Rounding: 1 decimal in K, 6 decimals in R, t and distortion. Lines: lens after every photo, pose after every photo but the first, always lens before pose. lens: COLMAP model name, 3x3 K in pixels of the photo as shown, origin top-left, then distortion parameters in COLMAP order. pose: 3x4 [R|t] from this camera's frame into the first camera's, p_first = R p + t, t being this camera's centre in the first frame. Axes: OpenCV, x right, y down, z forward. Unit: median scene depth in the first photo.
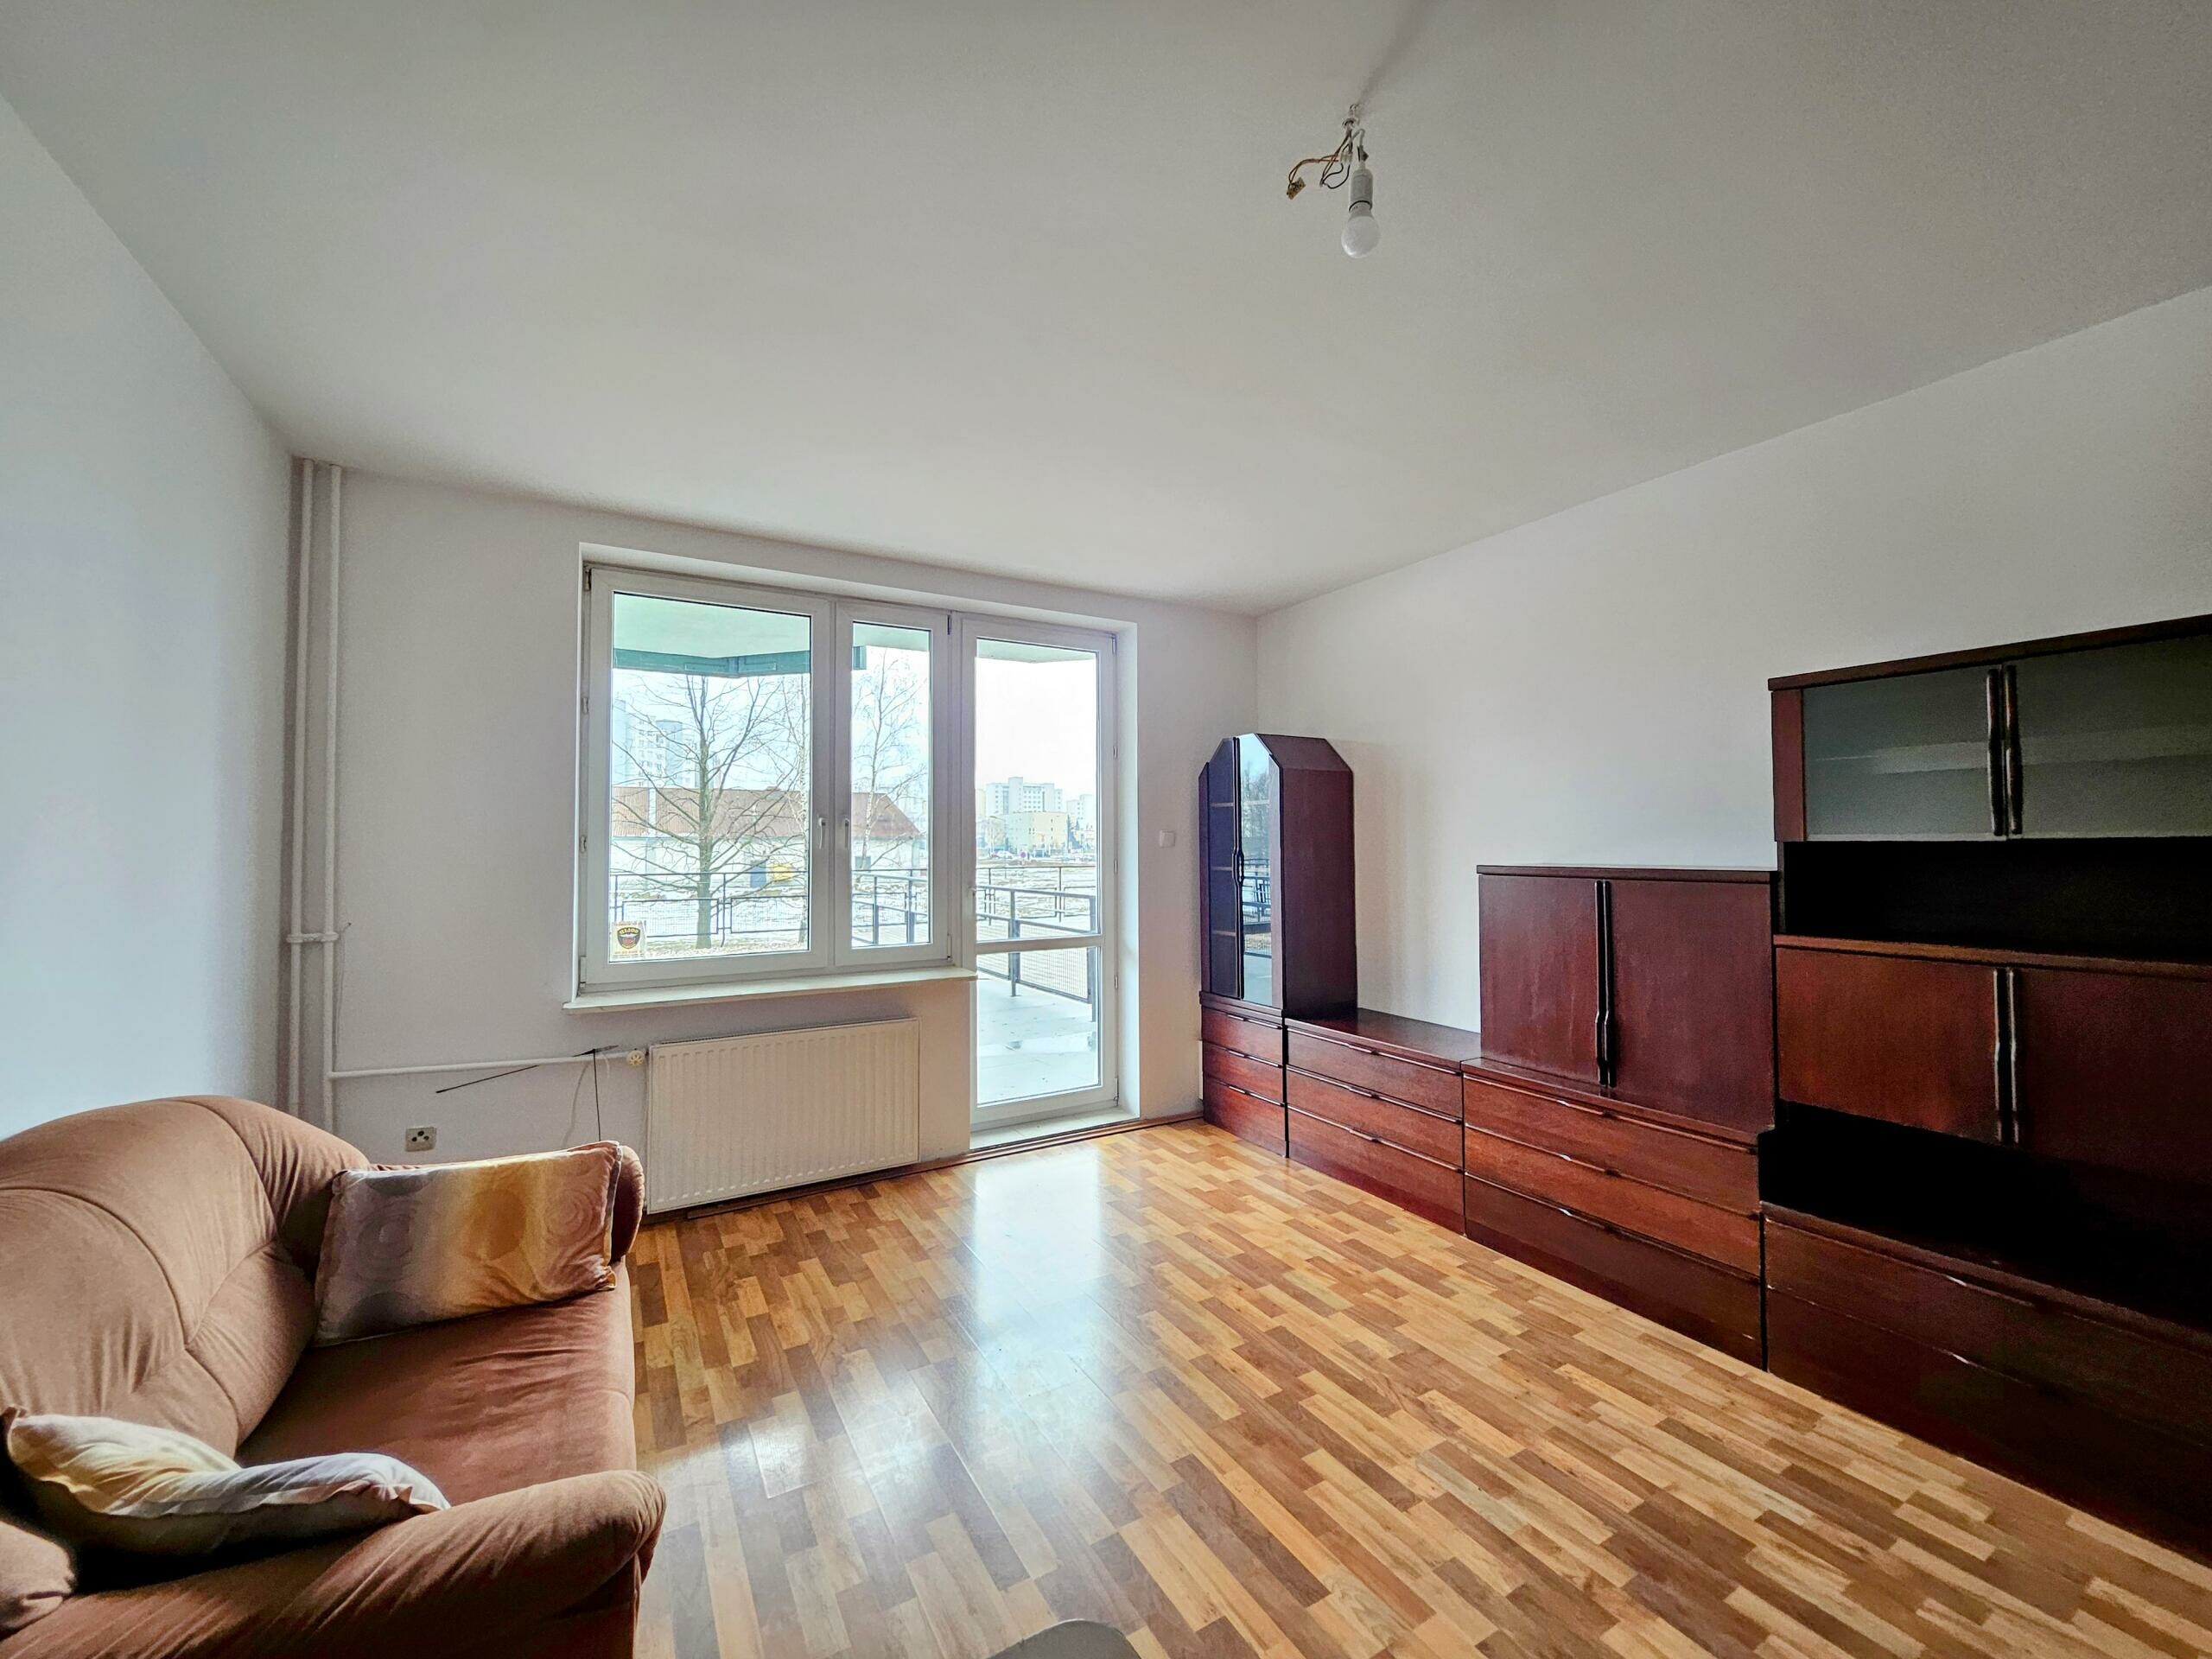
lens RADIAL K [[876.0, 0, 1108.2], [0, 876.0, 819.9], [0, 0, 1]] dist [-0.002480, -0.000435]
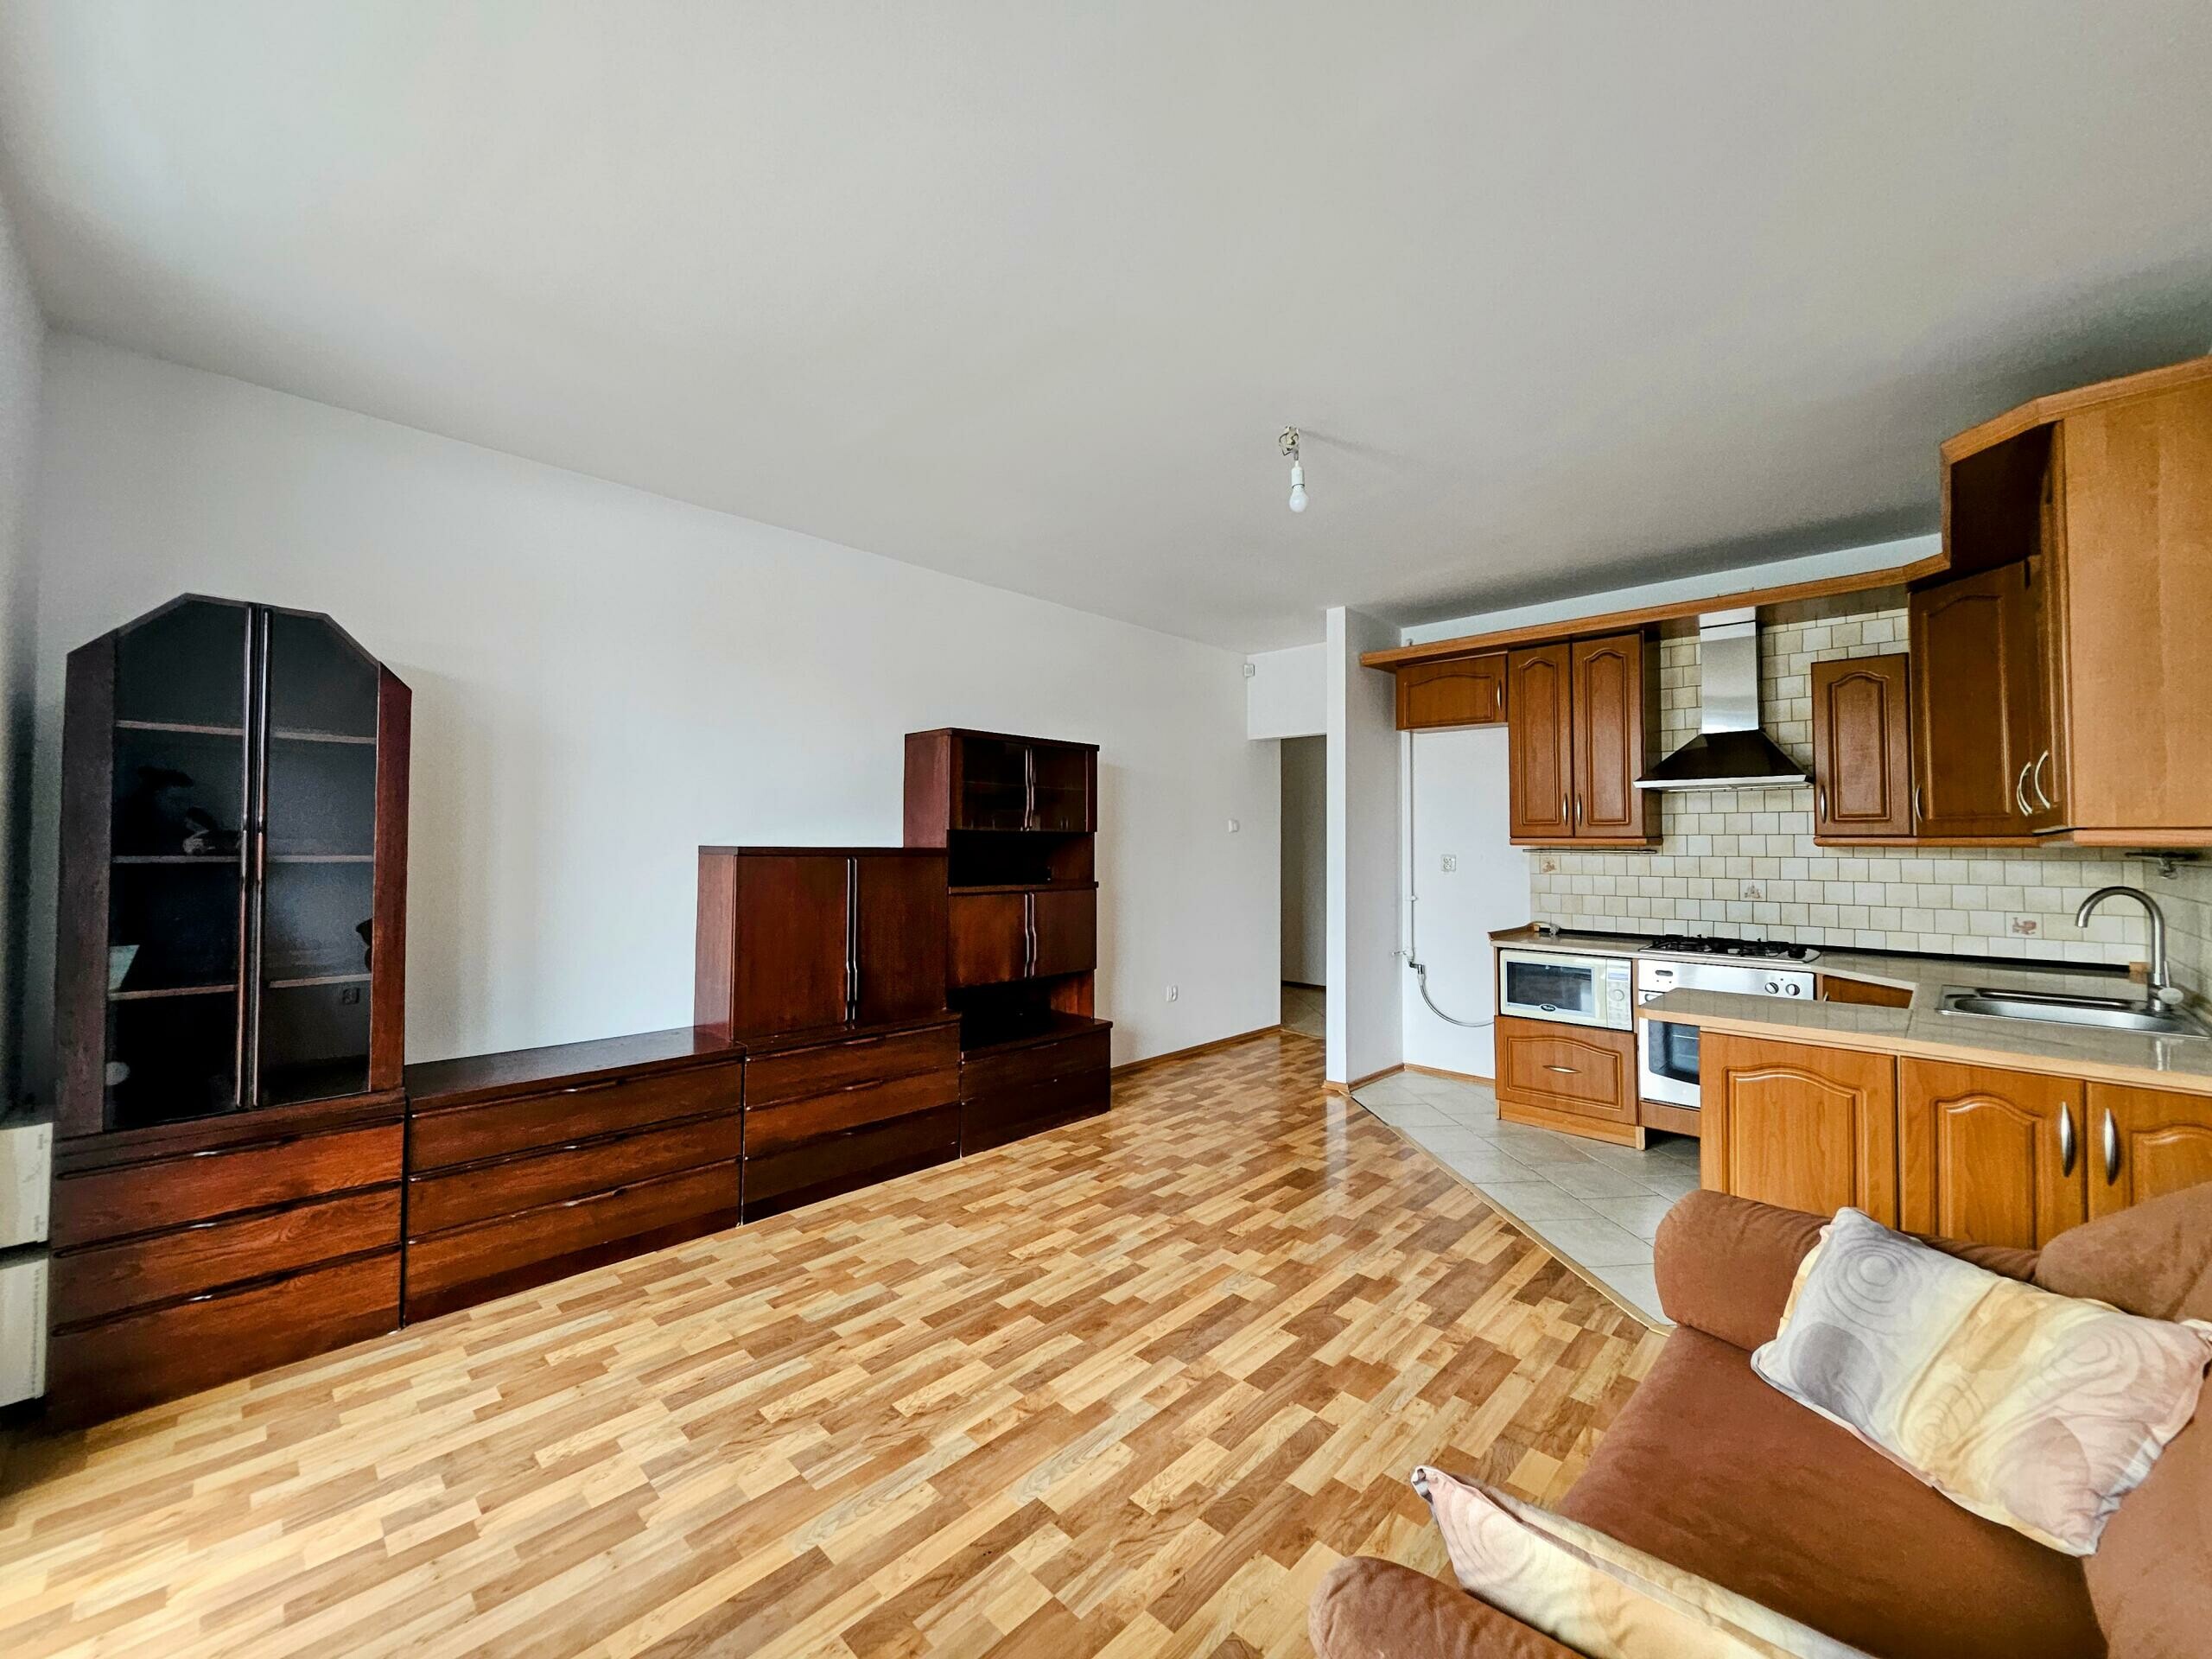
lens RADIAL K [[876.0, 0, 1108.2], [0, 876.0, 819.9], [0, 0, 1]] dist [-0.002480, -0.000435]
pose [[-0.265774, 0.027339, 0.963648, -0.770095], [-0.034599, 0.998683, -0.037875, 0.055073], [-0.963414, -0.043408, -0.264478, 1.035364]]
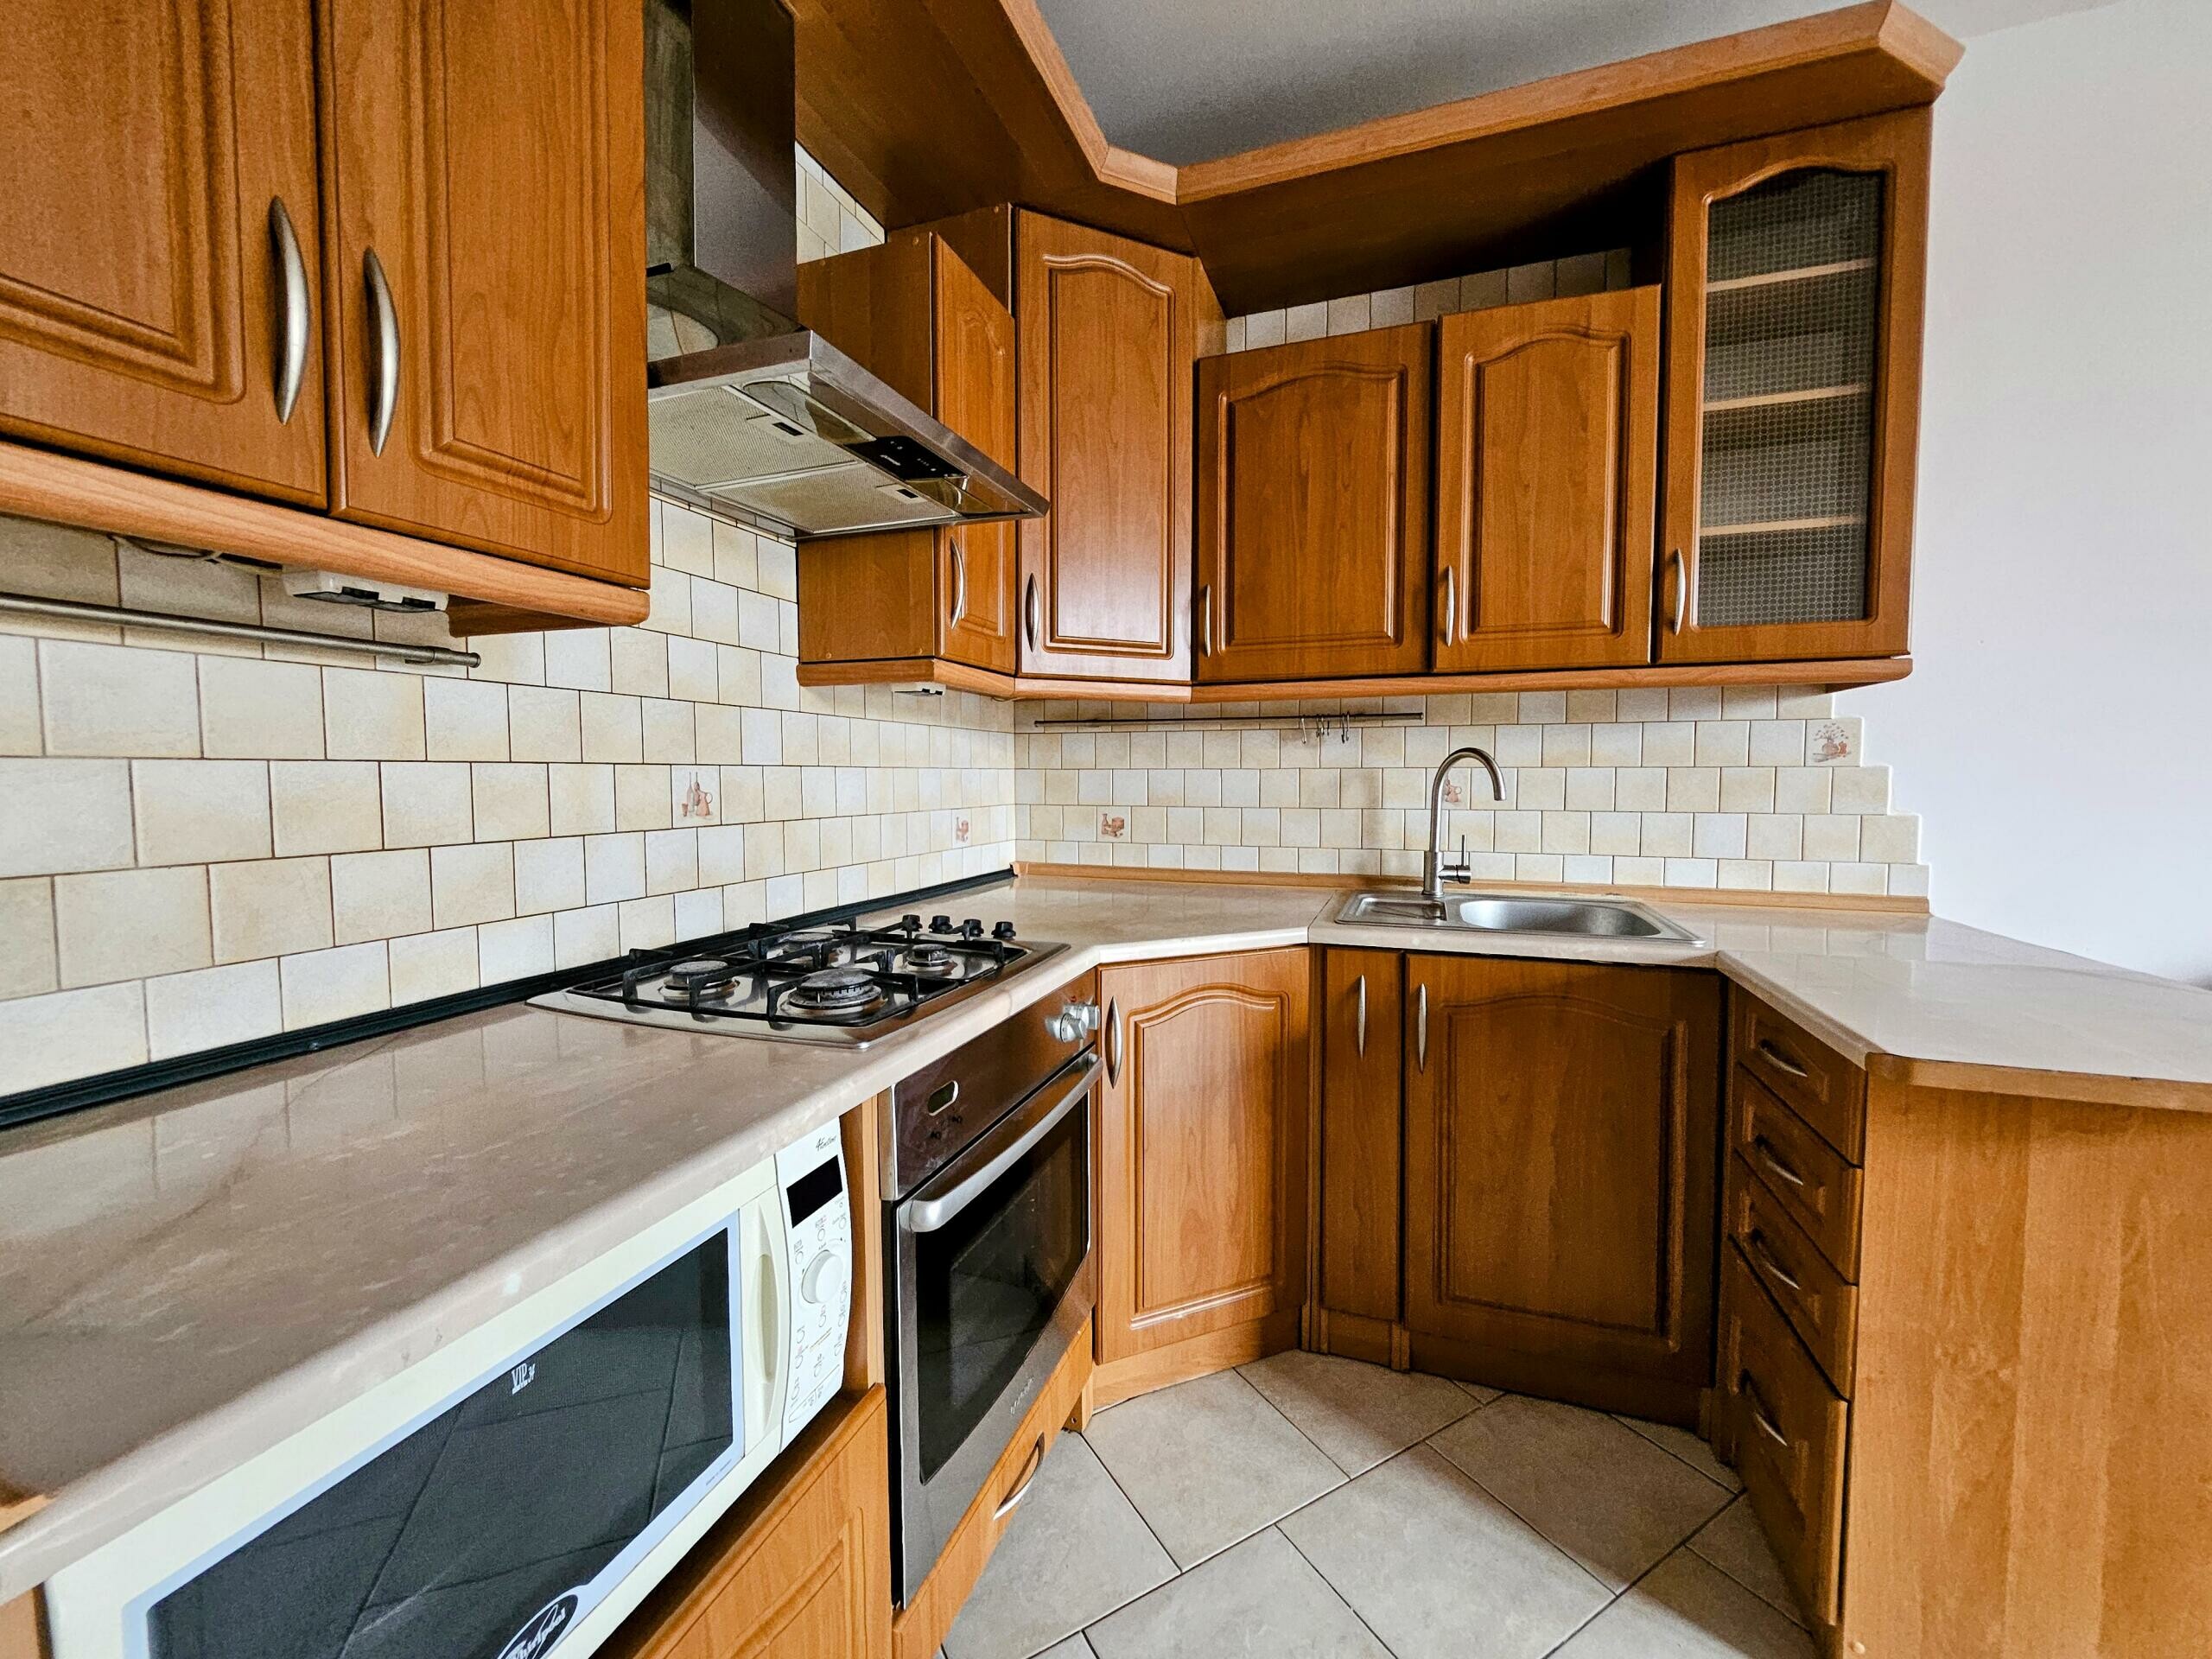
lens RADIAL K [[876.0, 0, 1108.2], [0, 876.0, 819.9], [0, 0, 1]] dist [-0.002480, -0.000435]
pose [[-0.767666, 0.037479, -0.639754, 0.553761], [0.025570, 0.999285, 0.027859, 0.086859], [0.640340, 0.005028, -0.768075, 0.121658]]
